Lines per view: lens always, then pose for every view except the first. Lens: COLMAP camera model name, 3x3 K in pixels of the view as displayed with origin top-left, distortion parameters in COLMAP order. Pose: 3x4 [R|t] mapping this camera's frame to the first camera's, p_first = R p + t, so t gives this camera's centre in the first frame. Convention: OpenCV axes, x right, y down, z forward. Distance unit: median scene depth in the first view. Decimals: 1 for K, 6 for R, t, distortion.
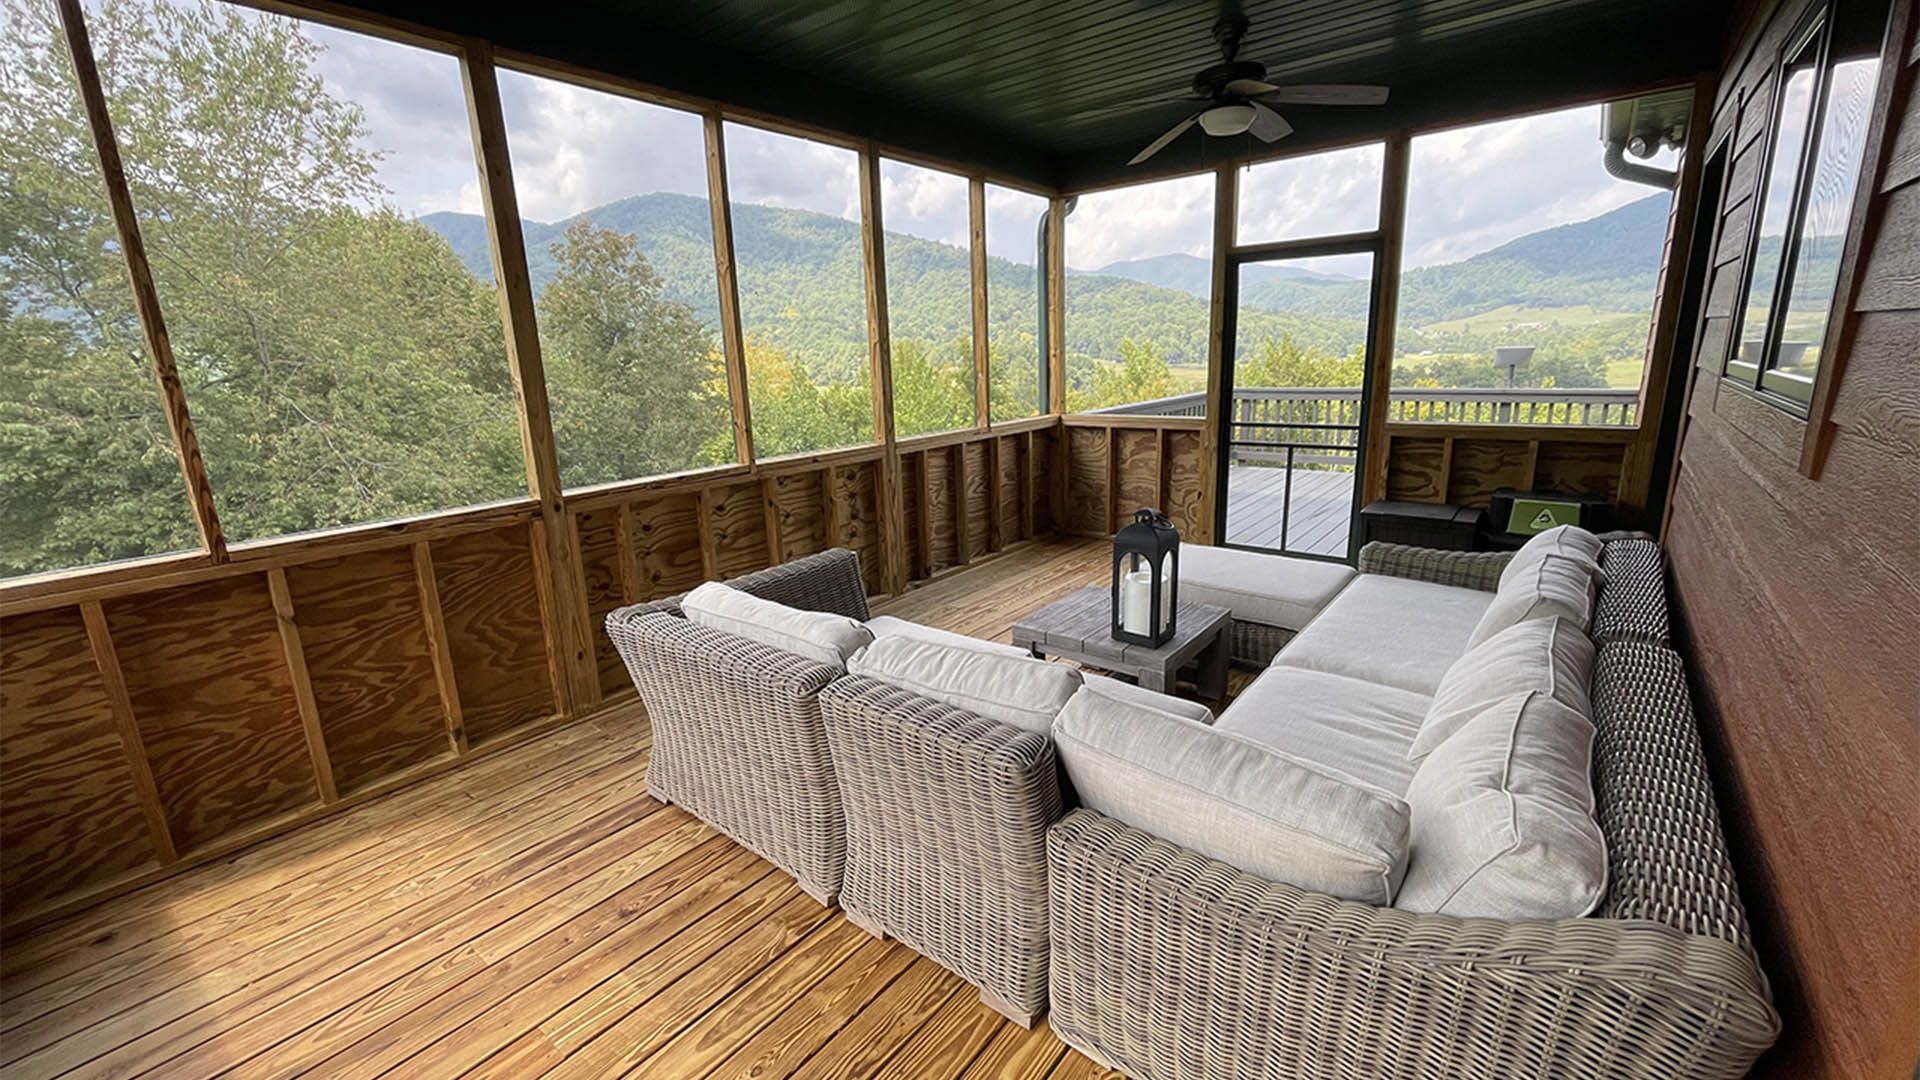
lens RADIAL K [[778.9, 0, 958.4], [0, 778.9, 540.5], [0, 0, 1]] dist [-0.012439, 0.000097]
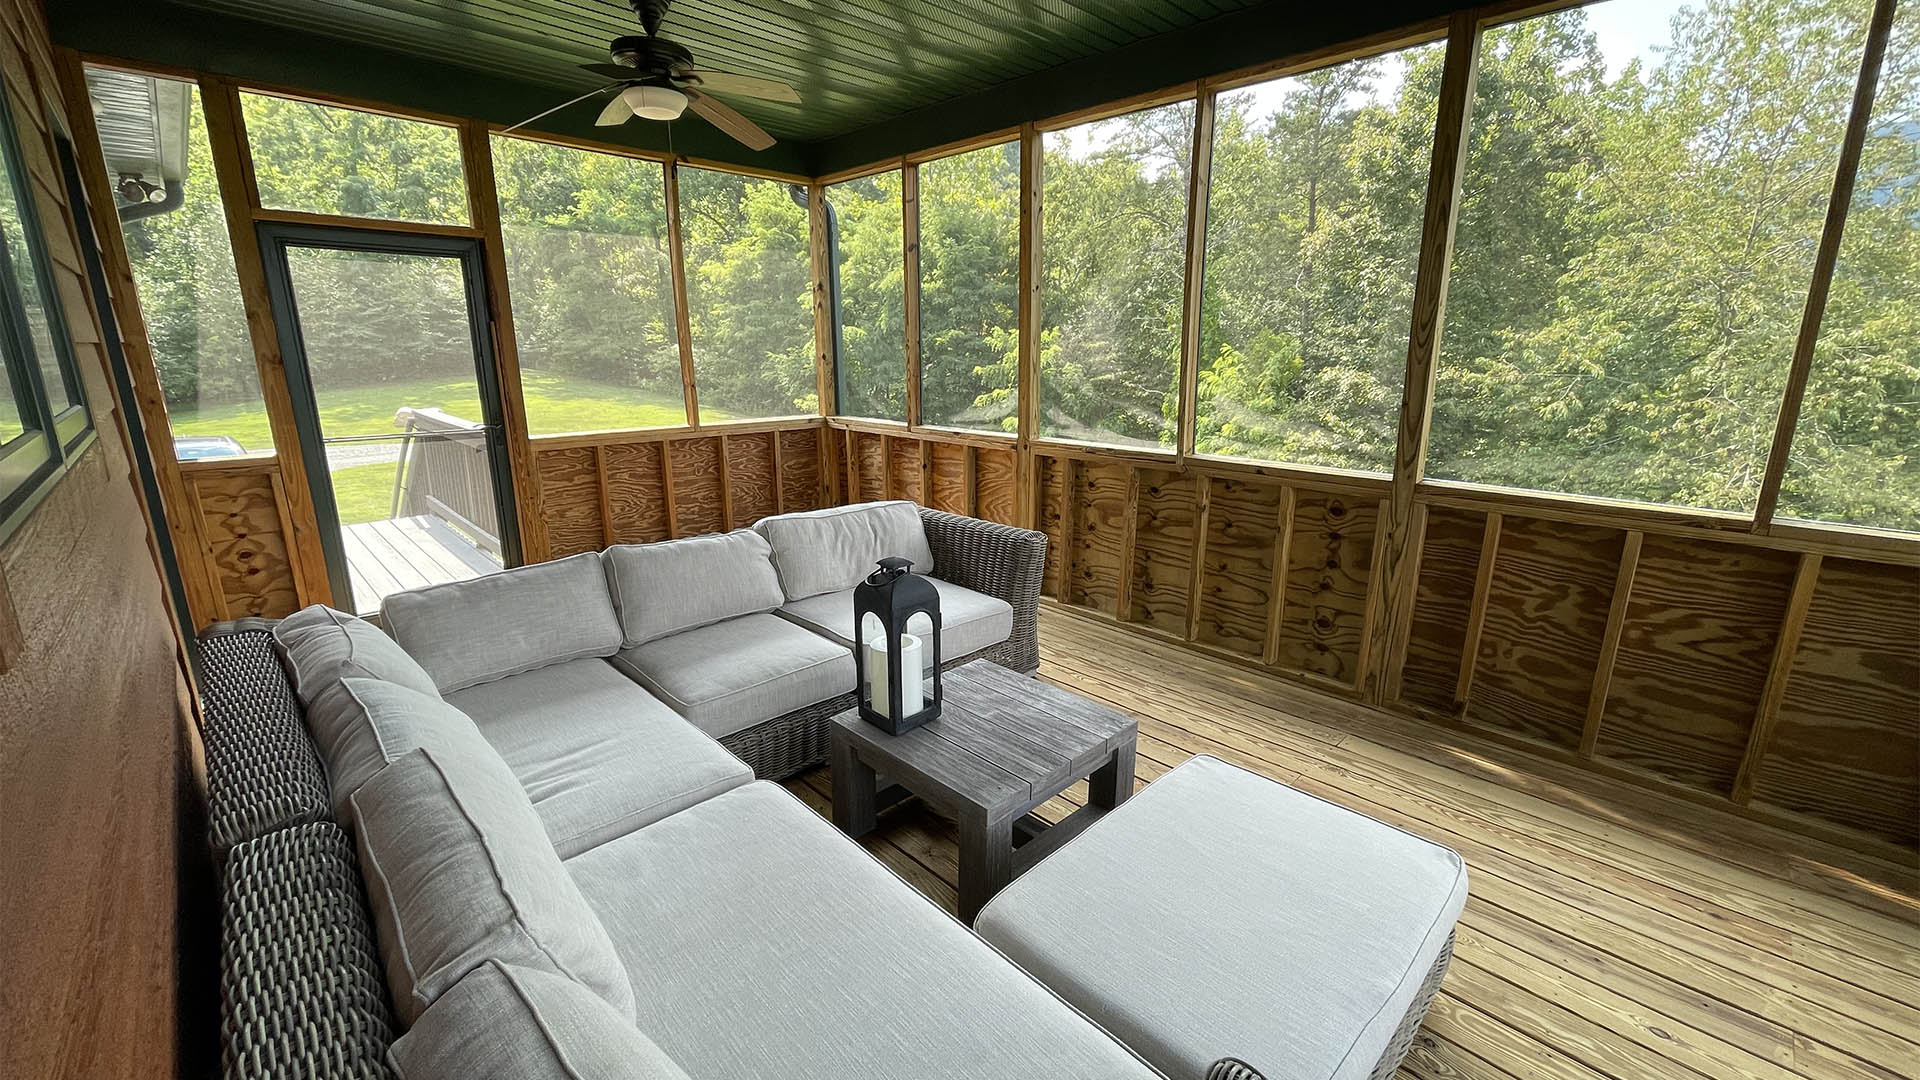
lens RADIAL K [[778.9, 0, 947.4], [0, 778.9, 538.6], [0, 0, 1]] dist [-0.012439, 0.000097]
pose [[-0.128350, 0.275331, -0.952743, 0.598912], [-0.222373, 0.928237, 0.298206, -0.189134], [0.966476, 0.250139, -0.057913, 0.671950]]
